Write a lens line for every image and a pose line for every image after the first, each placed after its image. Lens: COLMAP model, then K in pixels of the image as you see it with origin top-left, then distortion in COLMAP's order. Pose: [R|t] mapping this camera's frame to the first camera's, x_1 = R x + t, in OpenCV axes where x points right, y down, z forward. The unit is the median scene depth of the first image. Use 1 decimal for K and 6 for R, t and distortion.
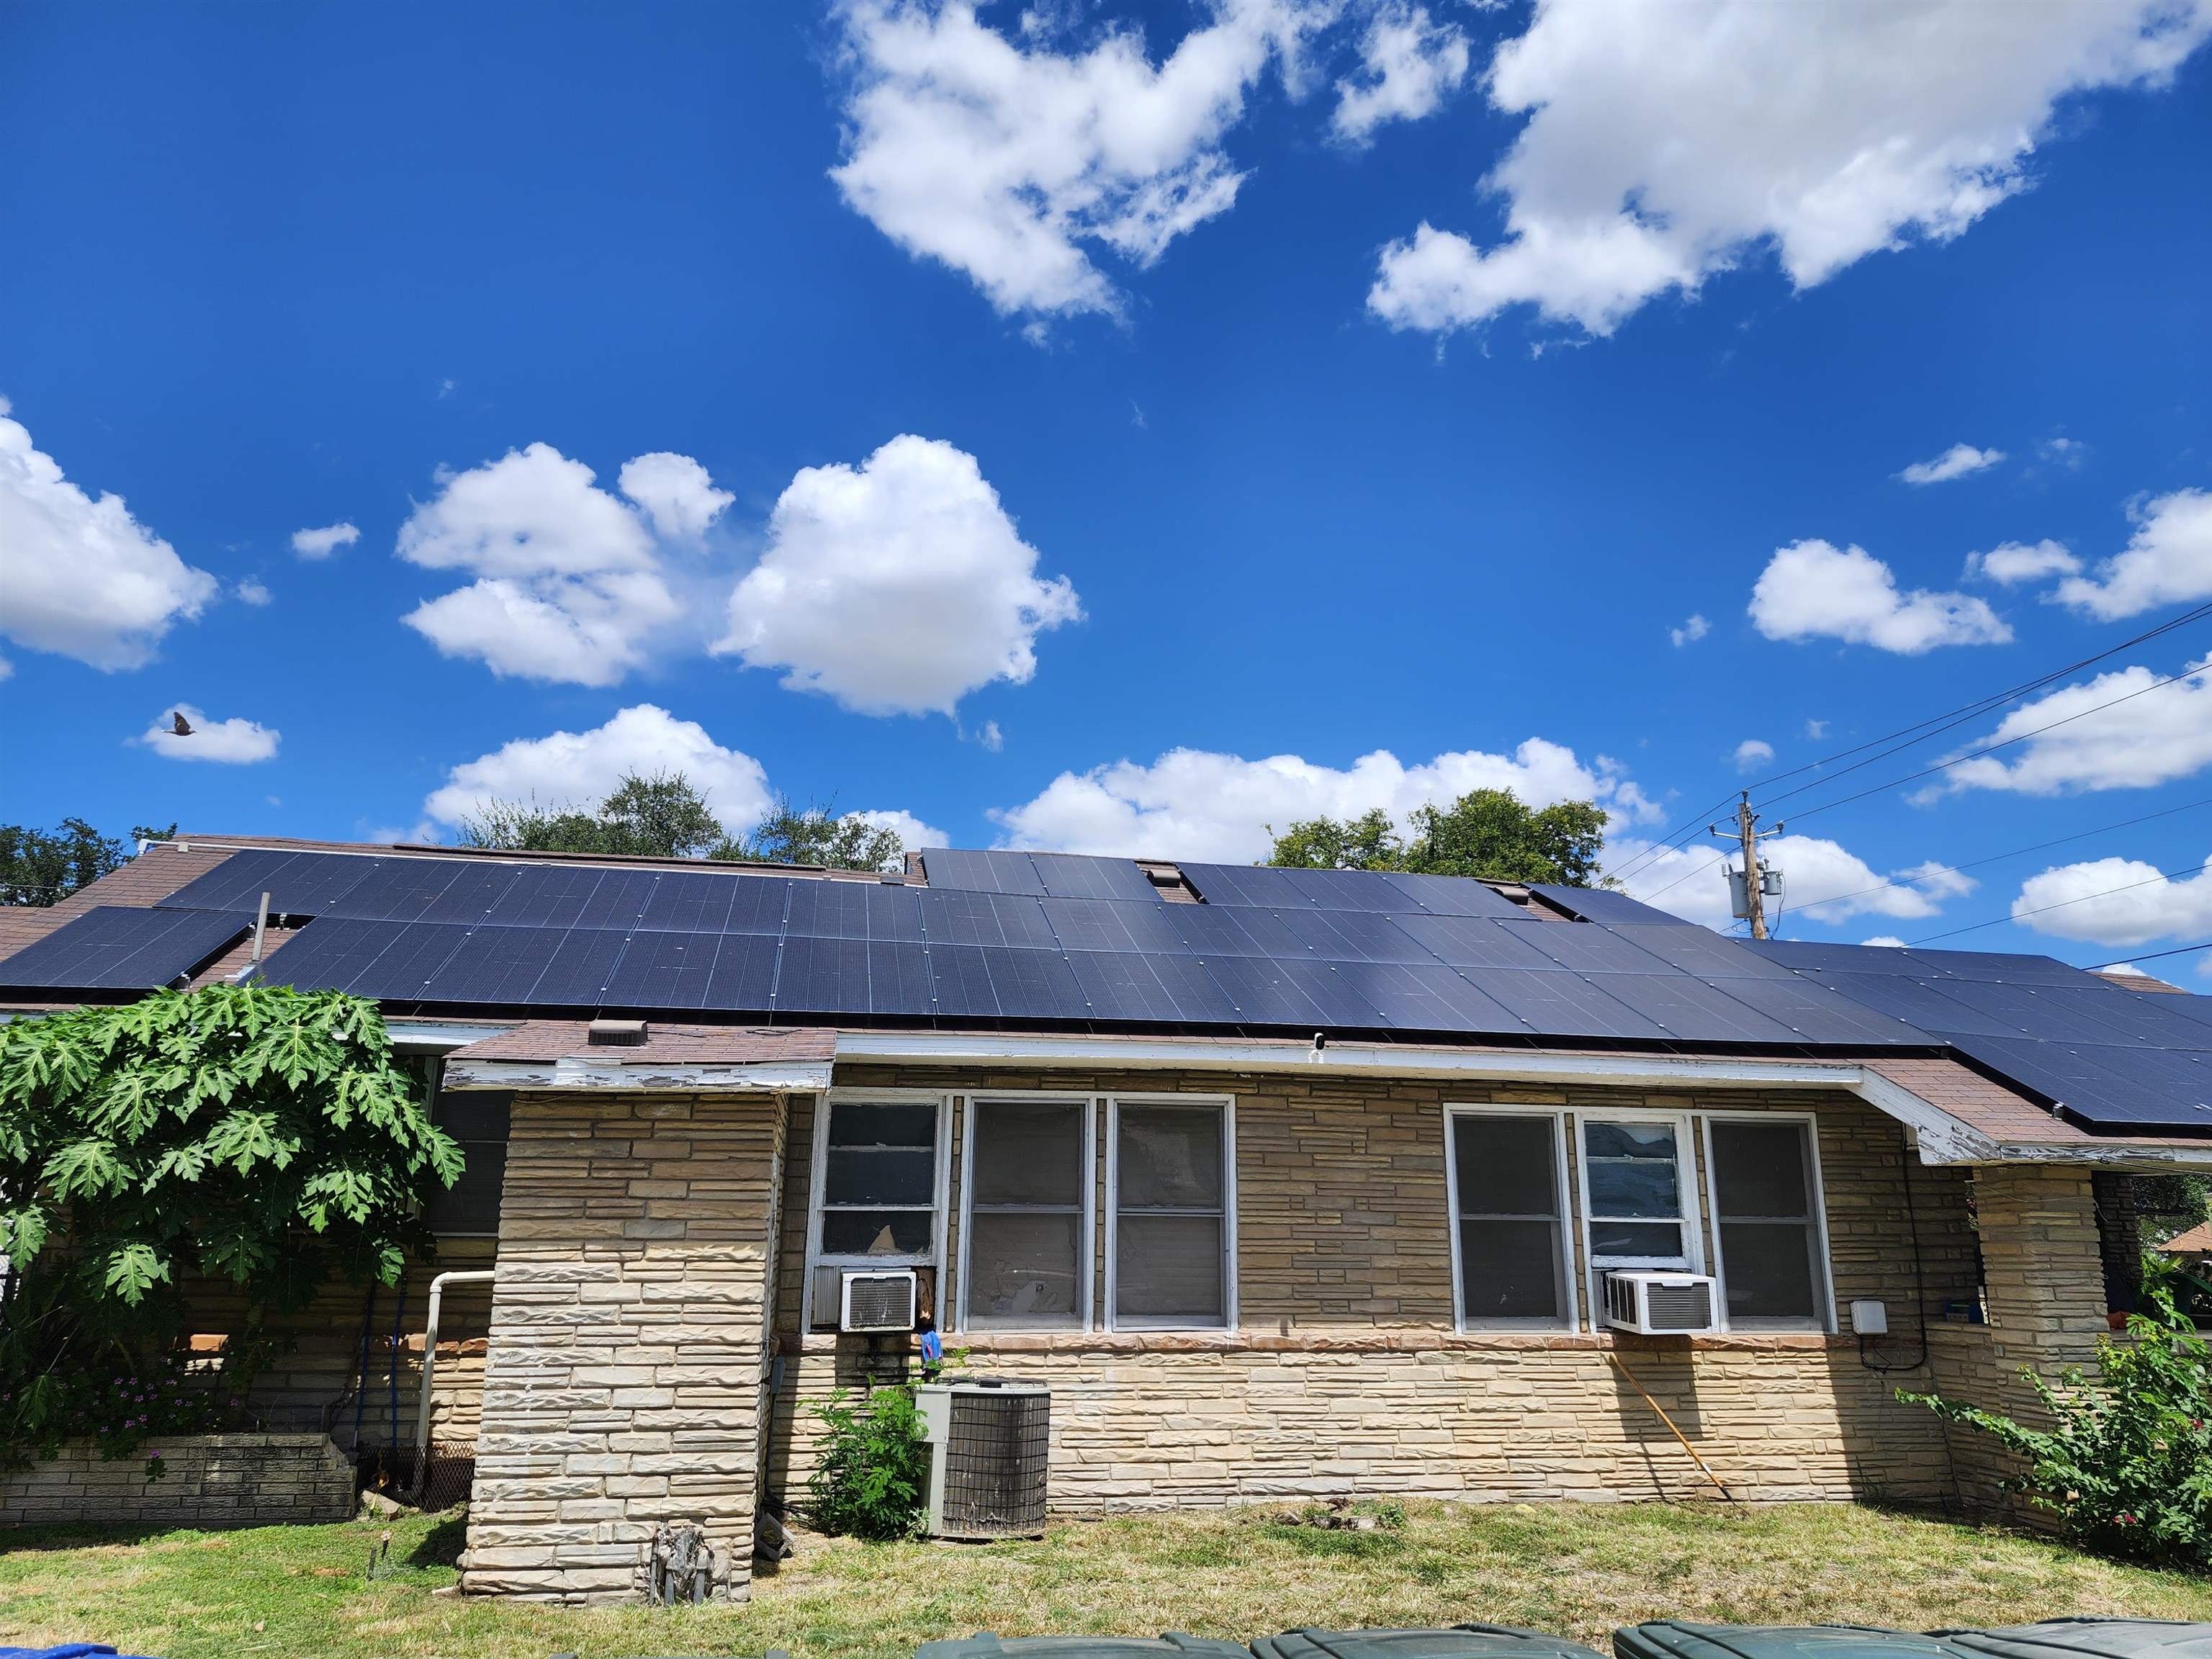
lens RADIAL K [[1593.6, 0, 1100.9], [0, 1593.6, 840.2], [0, 0, 1]] dist [0.055634, -0.055430]
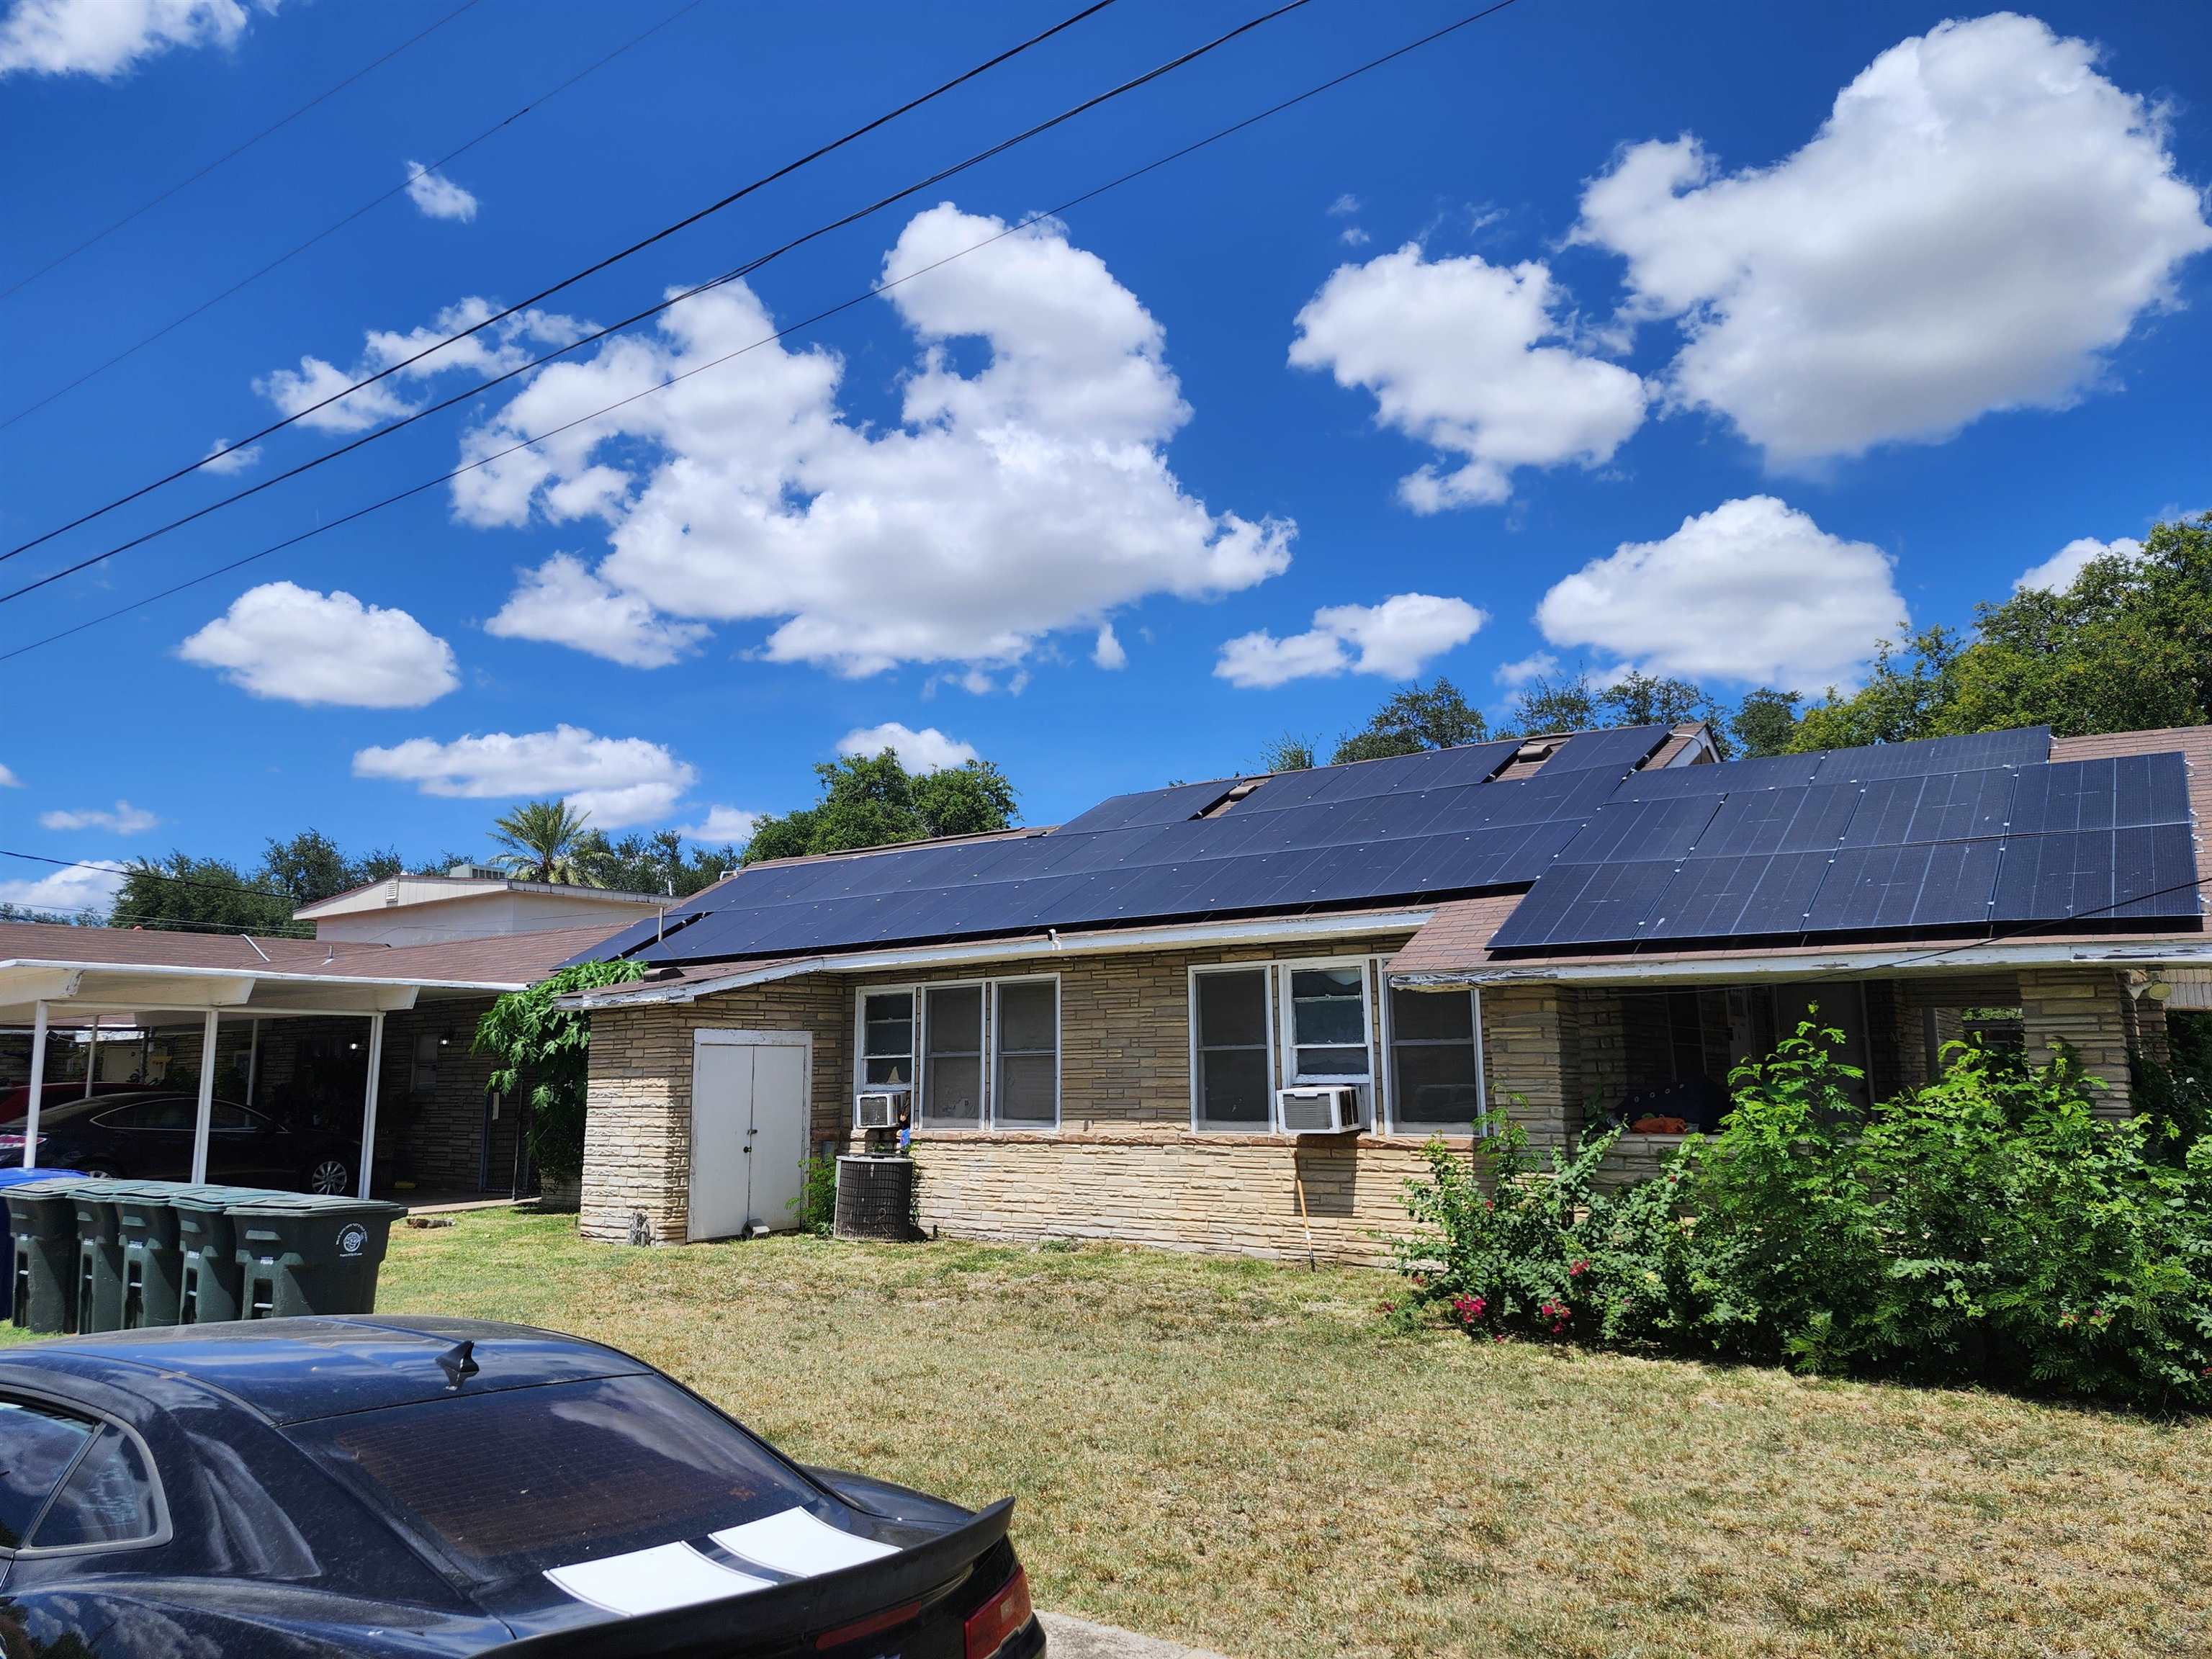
lens RADIAL K [[1593.6, 0, 1096.0], [0, 1593.6, 806.6], [0, 0, 1]] dist [0.055634, -0.055430]
pose [[0.671342, -0.141884, -0.727440, 1.205907], [0.193950, 0.980934, -0.012333, 0.035897], [0.715321, -0.132807, 0.686060, 0.046075]]
